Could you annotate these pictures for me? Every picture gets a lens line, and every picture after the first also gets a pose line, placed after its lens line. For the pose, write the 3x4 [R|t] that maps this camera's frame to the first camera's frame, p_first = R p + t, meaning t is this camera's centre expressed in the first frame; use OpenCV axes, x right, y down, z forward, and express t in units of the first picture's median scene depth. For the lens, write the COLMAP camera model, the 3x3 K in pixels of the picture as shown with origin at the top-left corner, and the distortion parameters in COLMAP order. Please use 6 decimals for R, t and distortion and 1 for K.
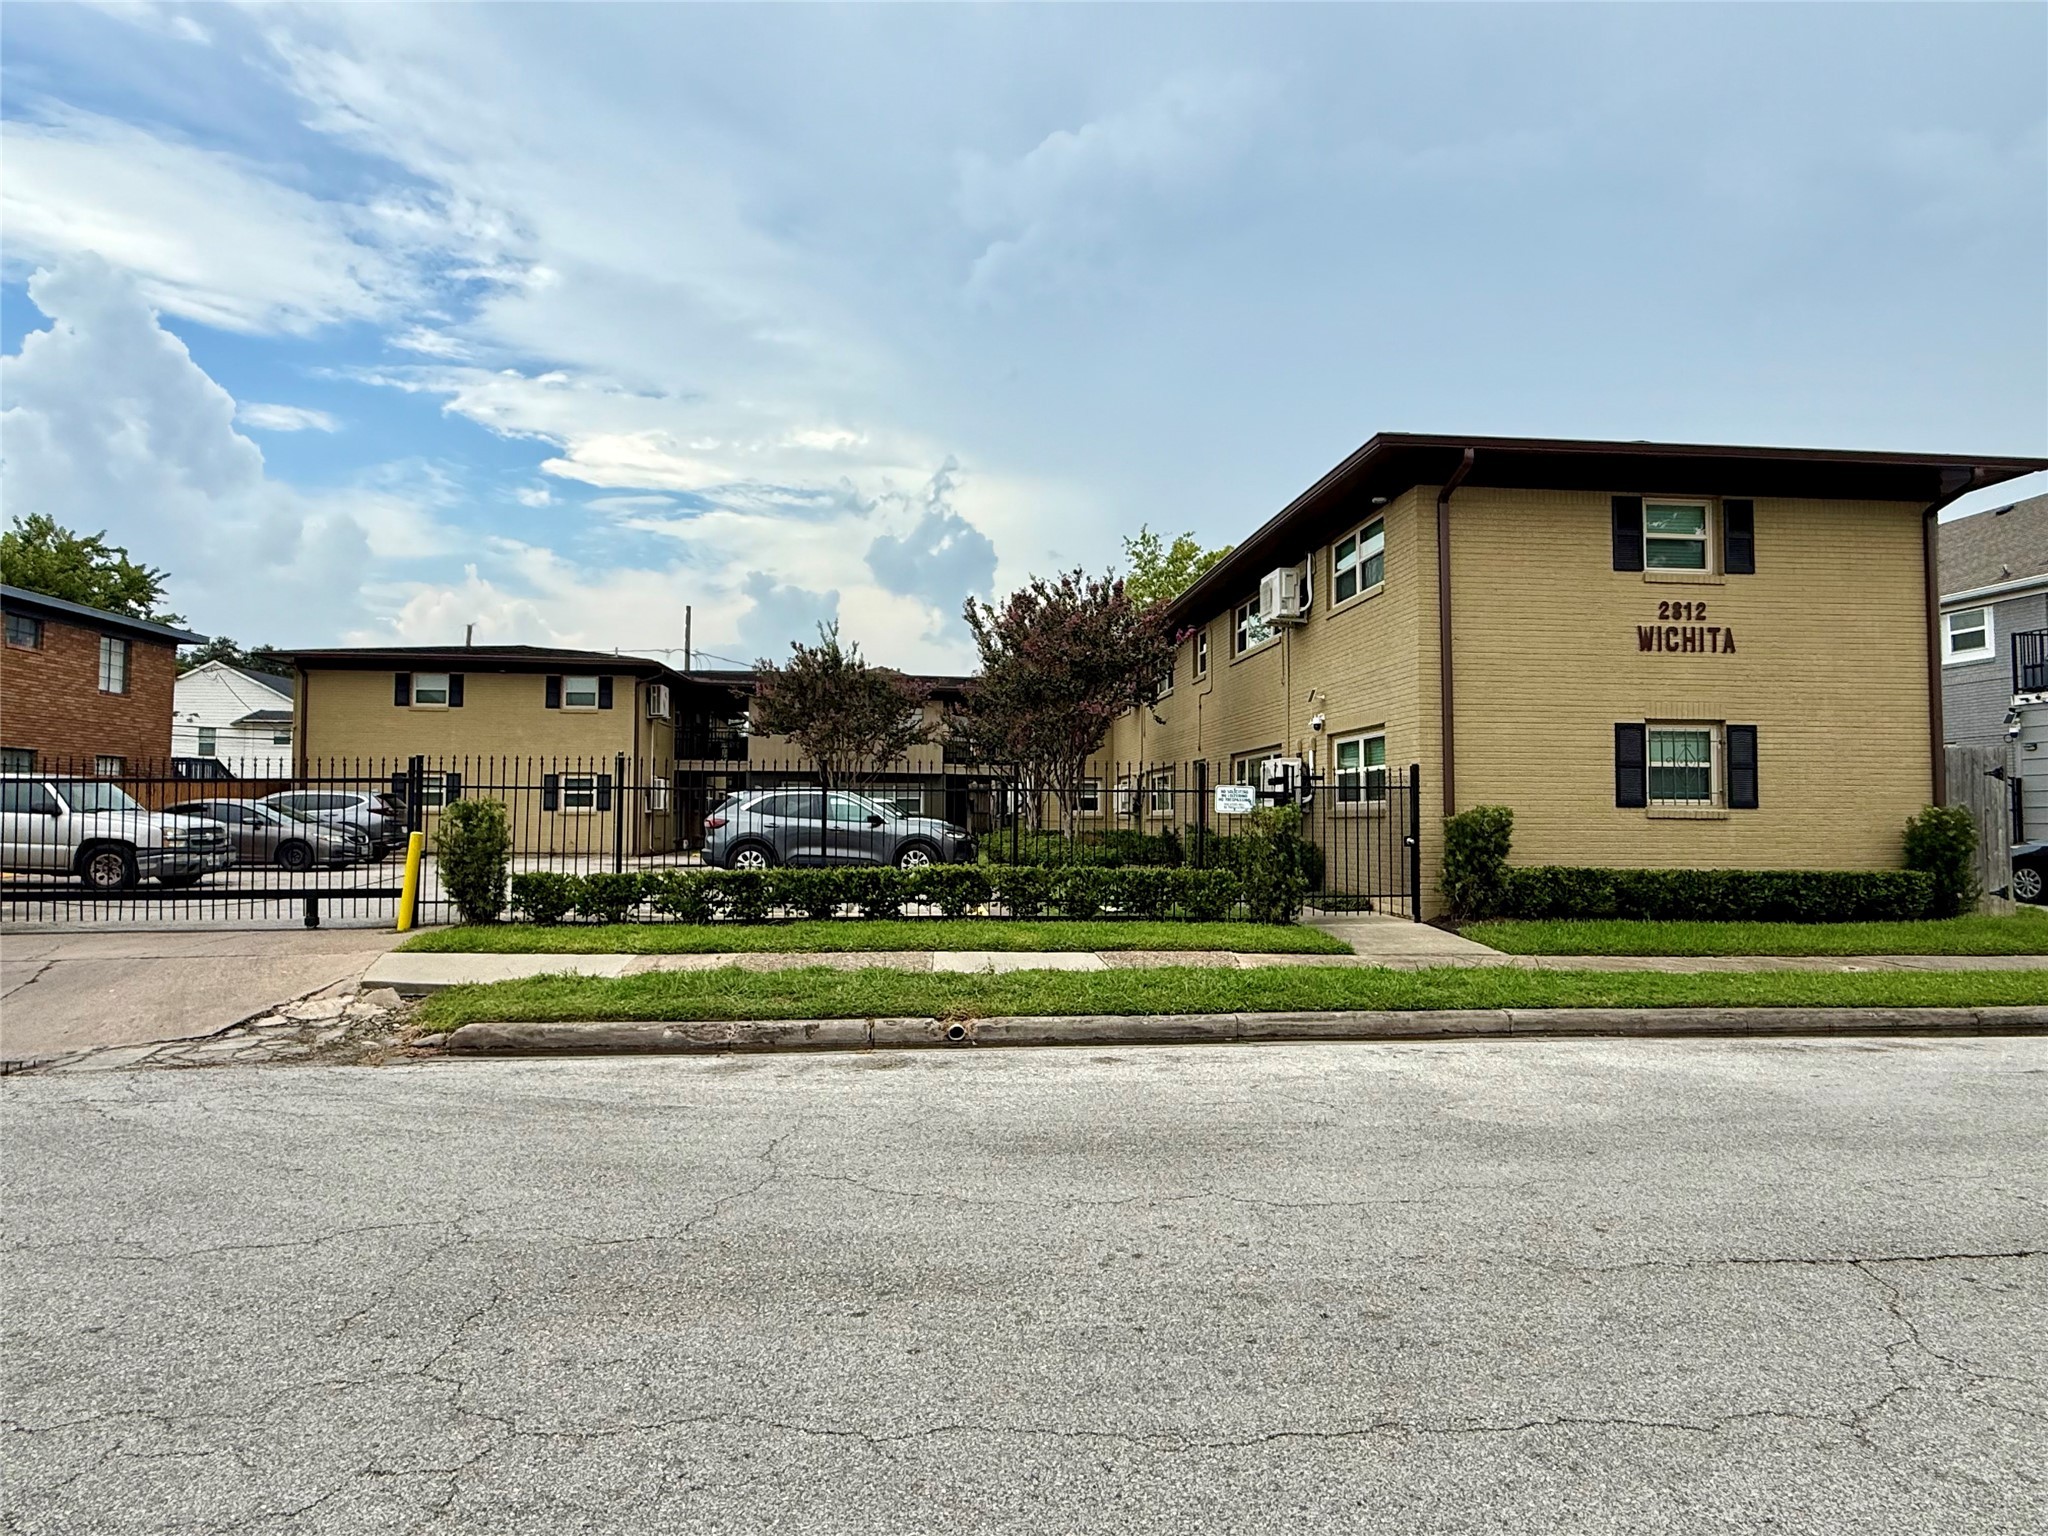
lens RADIAL K [[1136.0, 0, 1024.8], [0, 1136.0, 769.0], [0, 0, 1]] dist [0.008110, 0.000723]
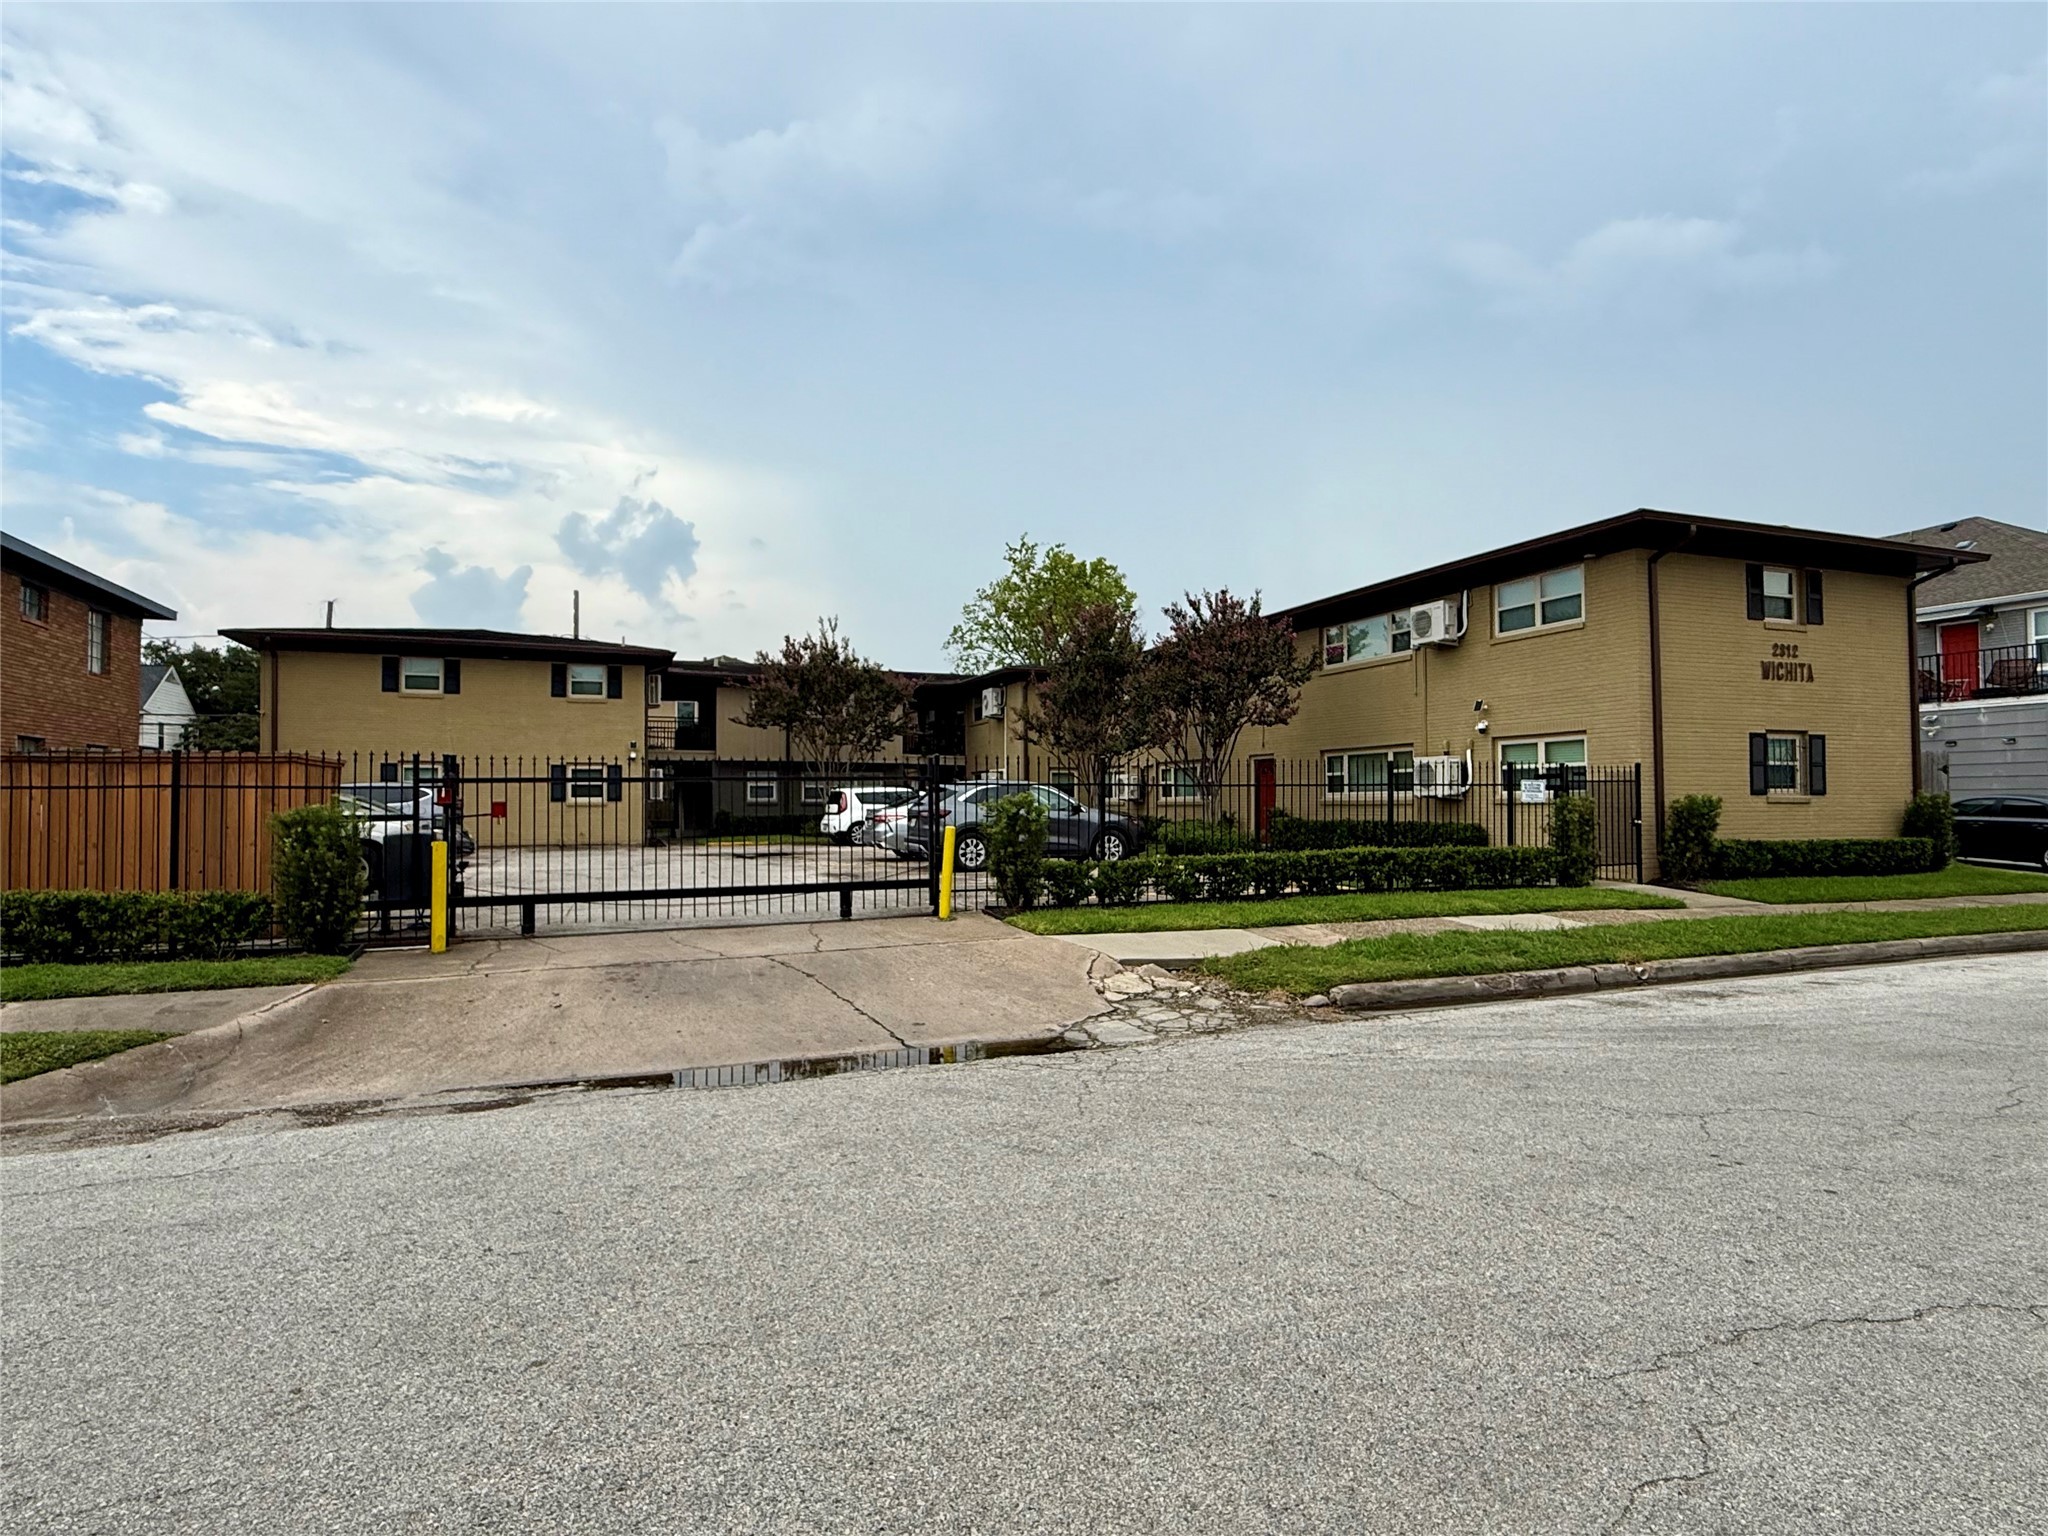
lens RADIAL K [[1081.9, 0, 1021.5], [0, 1081.9, 774.3], [0, 0, 1]] dist [0.002419, -0.000232]
pose [[0.962122, -0.001662, 0.272616, -0.471967], [-0.003192, 0.999844, 0.017363, -0.007430], [-0.272602, -0.017575, 0.961966, -0.001158]]
